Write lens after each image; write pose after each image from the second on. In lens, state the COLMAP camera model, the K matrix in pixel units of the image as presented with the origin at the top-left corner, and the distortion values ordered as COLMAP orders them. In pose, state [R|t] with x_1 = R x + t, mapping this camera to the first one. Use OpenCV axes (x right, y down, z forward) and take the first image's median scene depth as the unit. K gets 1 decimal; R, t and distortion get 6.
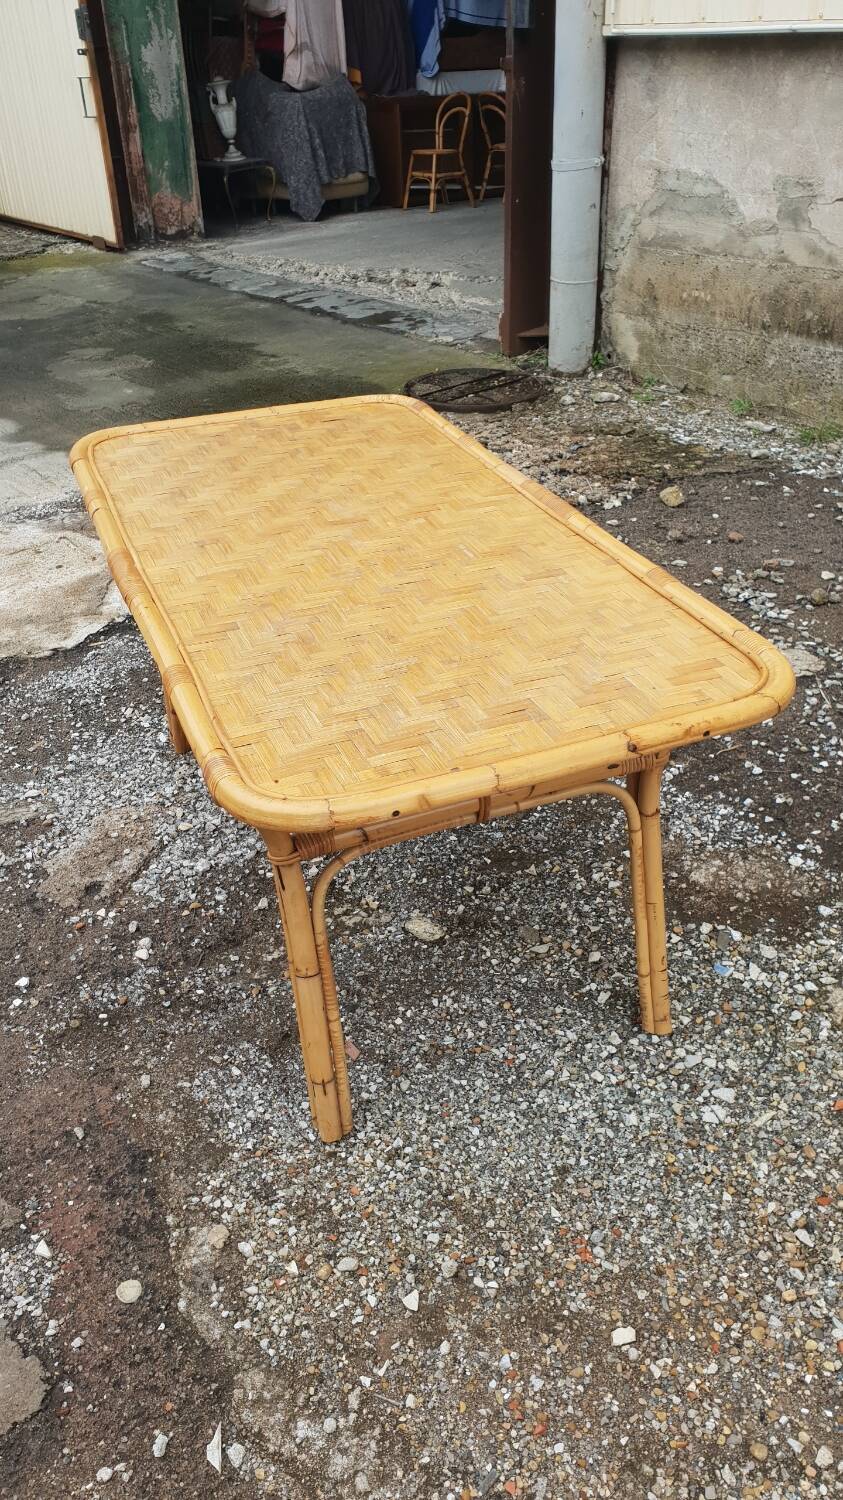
lens RADIAL K [[1160.1, 0, 472.9], [0, 1160.1, 750.9], [0, 0, 1]] dist [0.021235, 0.010412]
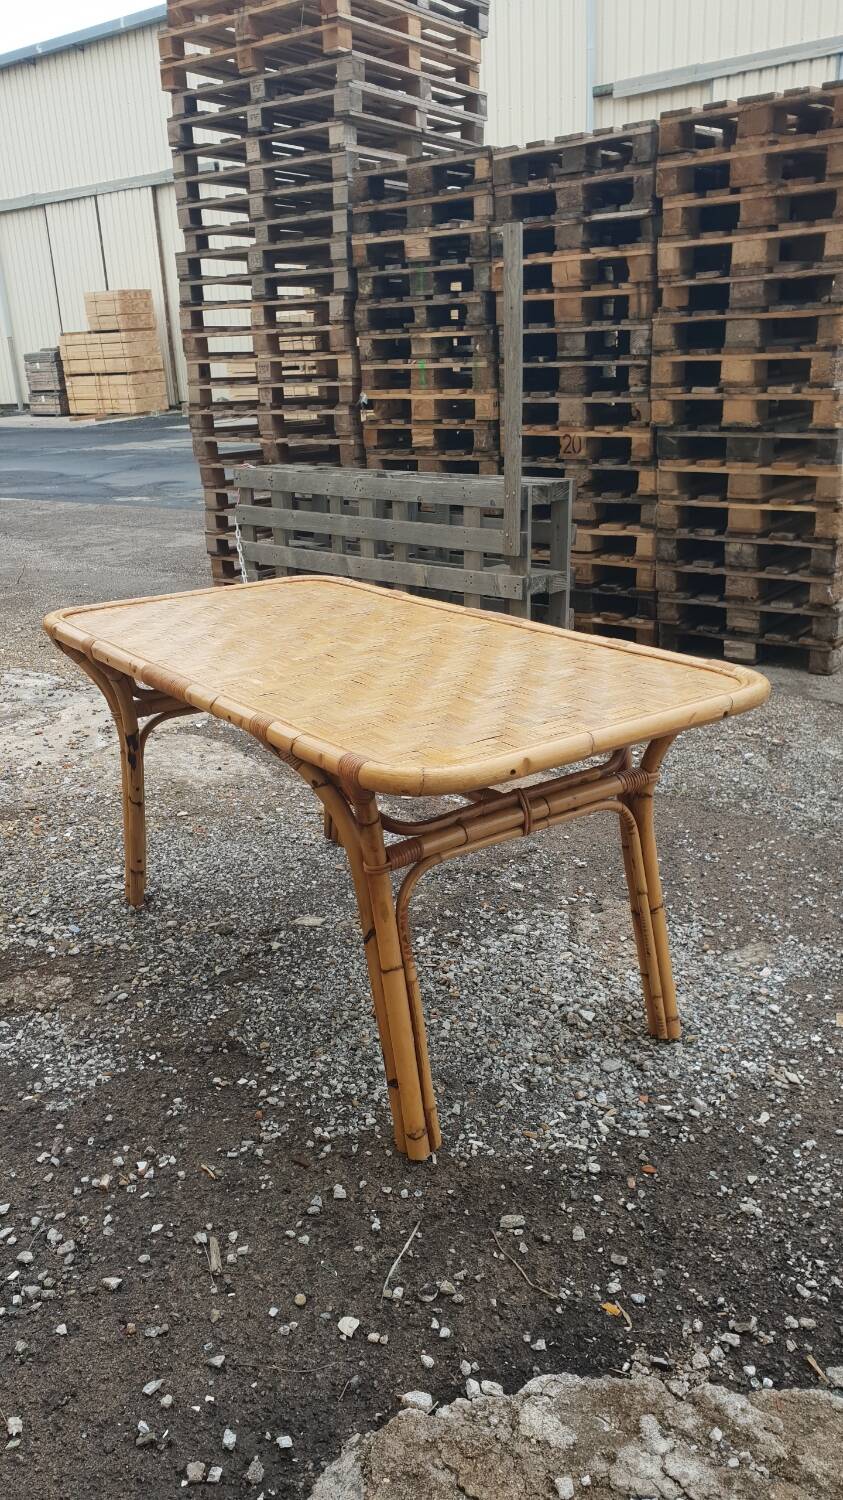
lens RADIAL K [[1147.9, 0, 424.5], [0, 1147.9, 735.3], [0, 0, 1]] dist [0.075061, -0.108629]
pose [[-0.980511, 0.116096, -0.158493, 0.013457], [-0.048260, 0.639680, 0.767125, -0.996321], [0.190445, 0.759823, -0.621610, 1.781265]]
